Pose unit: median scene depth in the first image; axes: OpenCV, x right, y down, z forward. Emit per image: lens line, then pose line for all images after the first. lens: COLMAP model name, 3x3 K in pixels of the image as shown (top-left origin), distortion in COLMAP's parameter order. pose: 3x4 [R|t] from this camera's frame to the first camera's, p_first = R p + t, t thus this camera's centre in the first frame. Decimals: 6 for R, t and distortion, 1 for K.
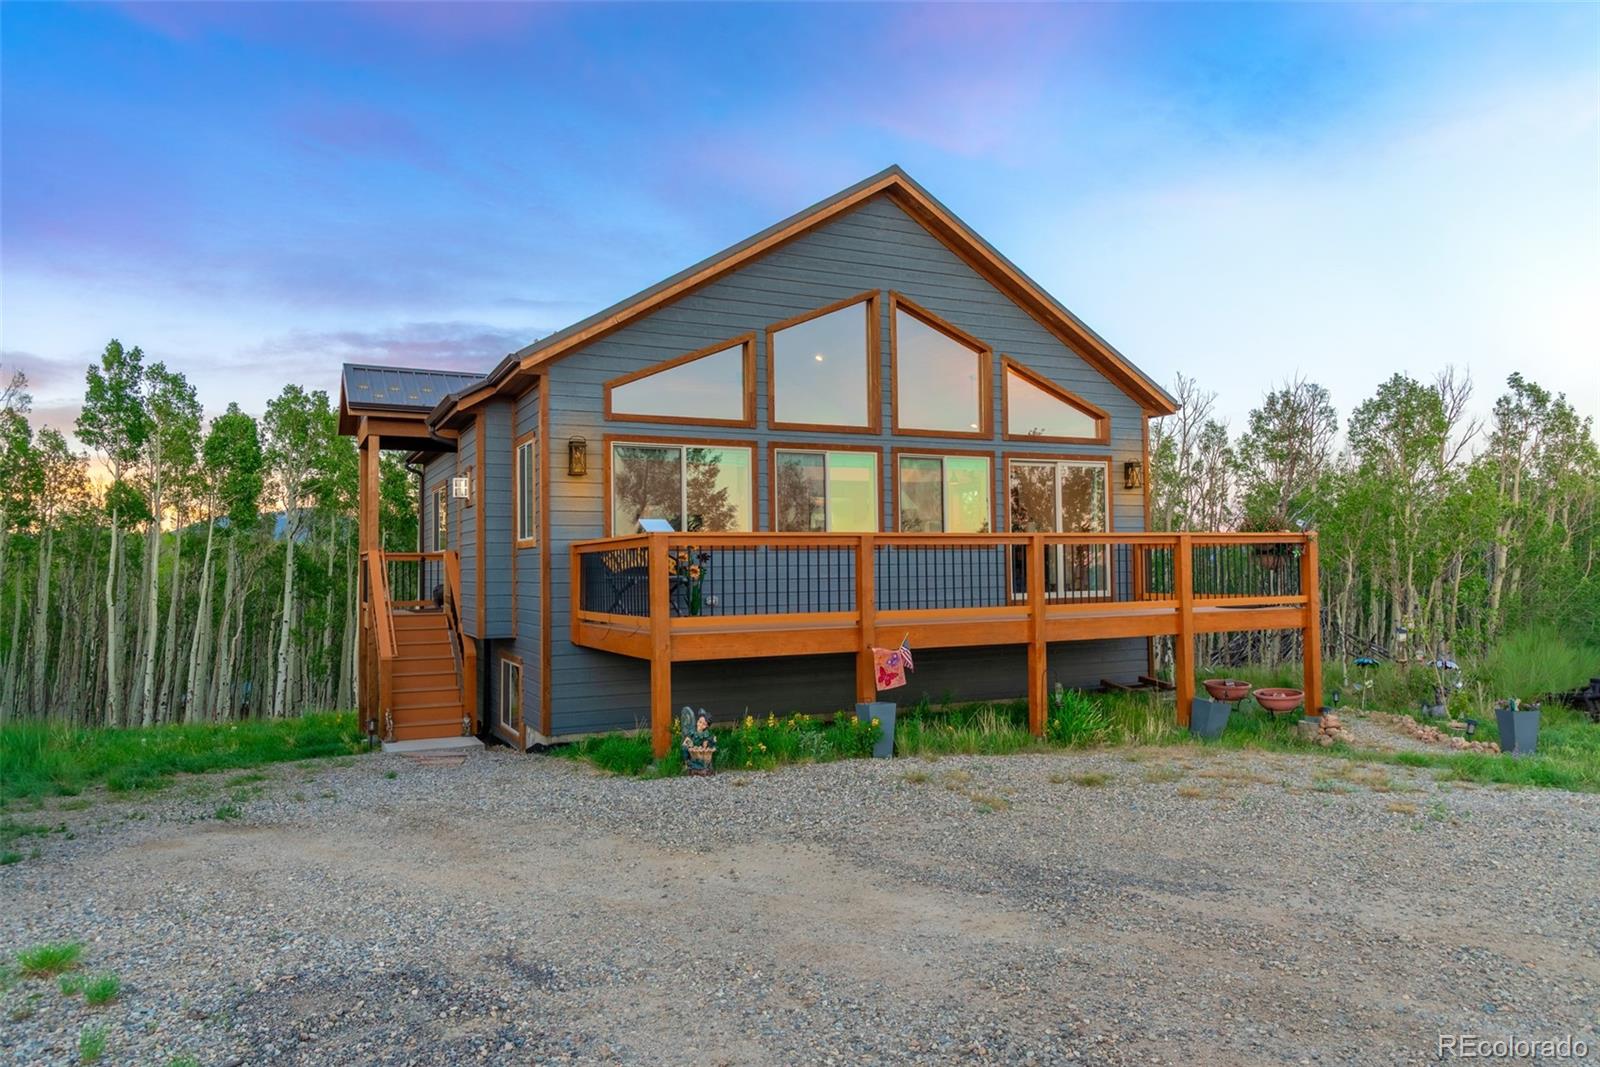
lens RADIAL K [[993.7, 0, 800.0], [0, 993.7, 533.5], [0, 0, 1]] dist [-0.039588, 0.045124]
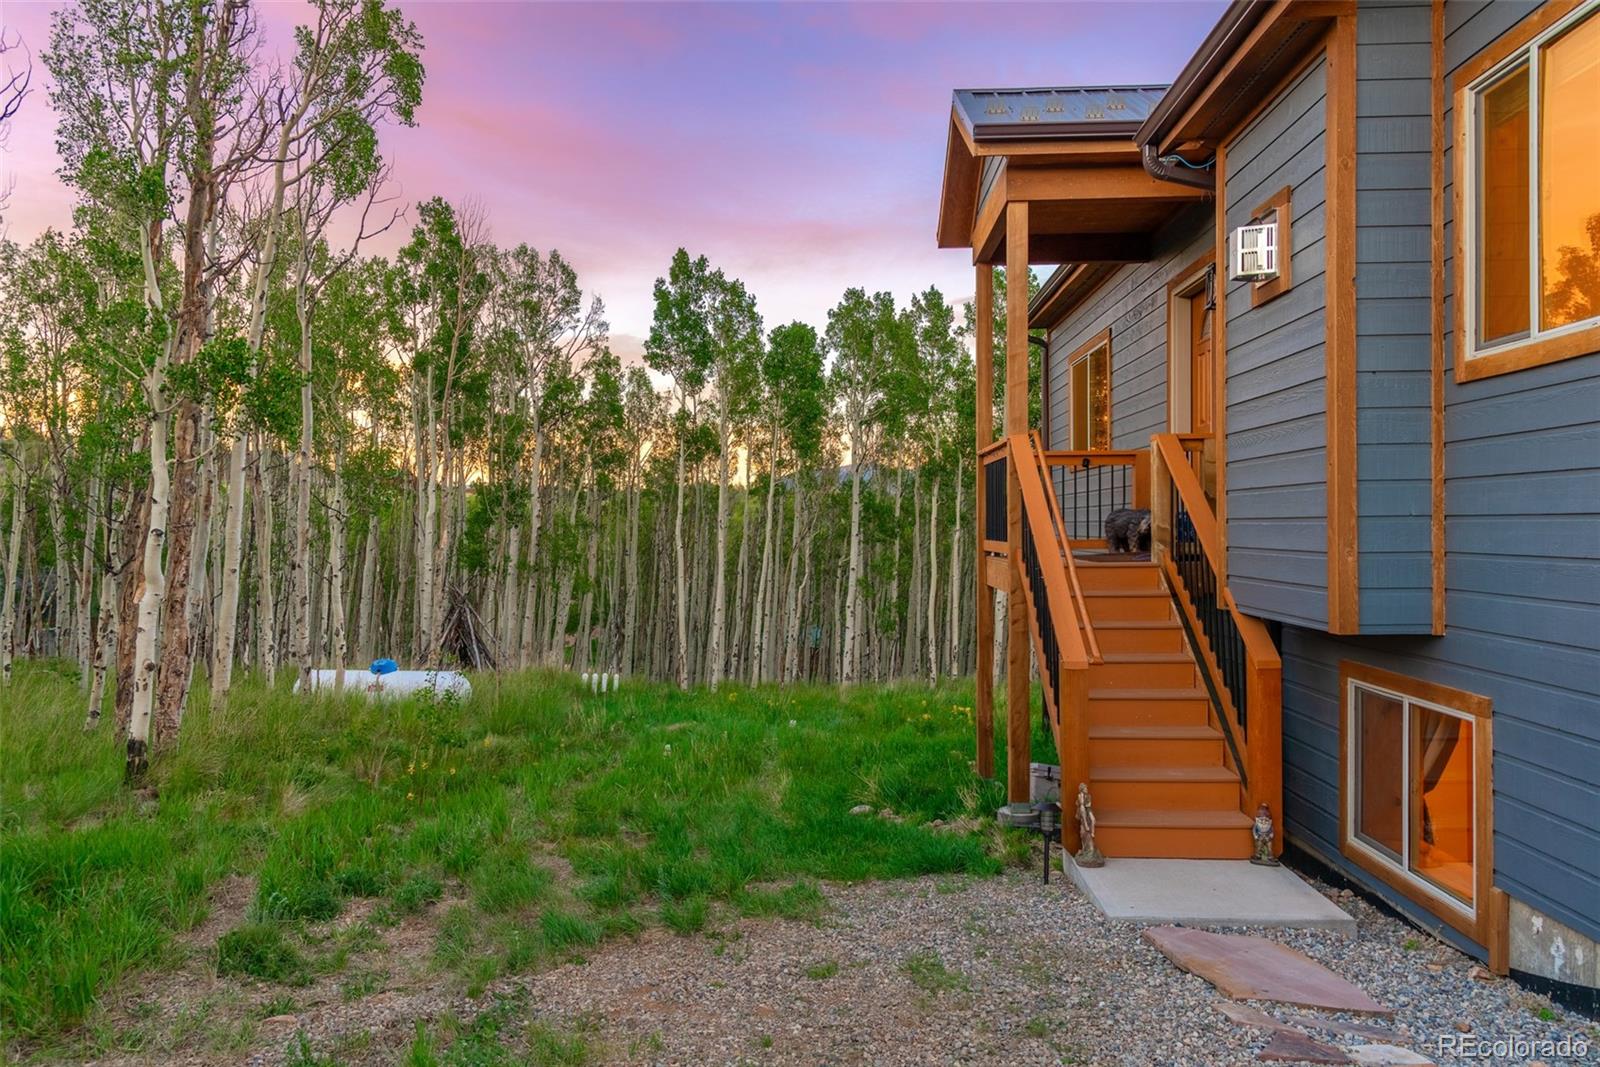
lens RADIAL K [[1093.3, 0, 800.0], [0, 1093.3, 533.5], [0, 0, 1]] dist [0.002179, -0.000366]
pose [[0.864907, 0.007422, -0.501877, -0.275491], [0.018549, 0.998735, 0.046737, 0.043124], [0.501589, -0.049732, 0.863676, 0.514436]]
